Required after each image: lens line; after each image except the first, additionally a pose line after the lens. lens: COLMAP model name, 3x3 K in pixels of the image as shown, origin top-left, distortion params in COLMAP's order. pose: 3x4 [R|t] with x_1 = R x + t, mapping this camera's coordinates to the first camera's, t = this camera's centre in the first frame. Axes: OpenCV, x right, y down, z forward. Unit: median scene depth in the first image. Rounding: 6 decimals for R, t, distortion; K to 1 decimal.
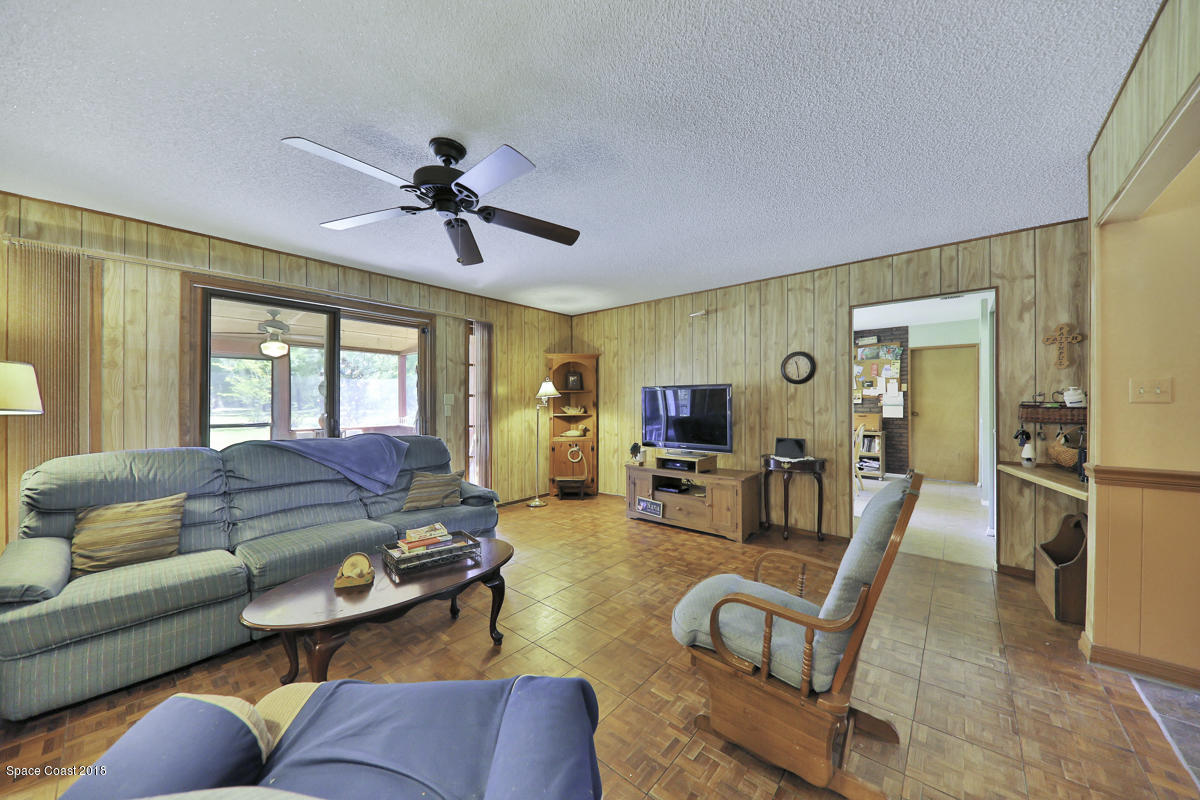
lens RADIAL K [[415.9, 0, 596.1], [0, 415.9, 402.2], [0, 0, 1]] dist [0.000094, 0.000057]
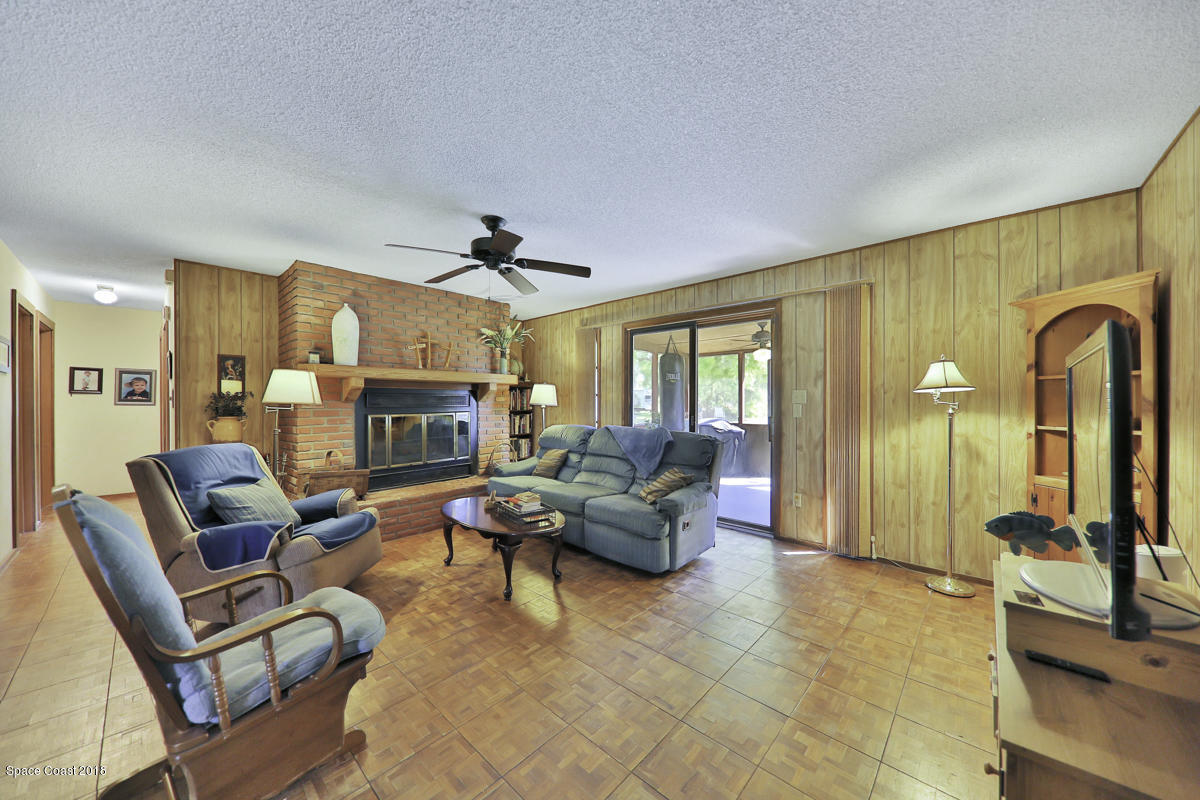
lens RADIAL K [[423.6, 0, 604.6], [0, 423.6, 401.8], [0, 0, 1]] dist [-0.000003, 0.000002]
pose [[-0.029130, 0.004972, -0.999563, 0.556486], [0.000220, 0.999988, 0.004967, -0.001855], [0.999576, -0.000075, -0.029130, 0.744804]]
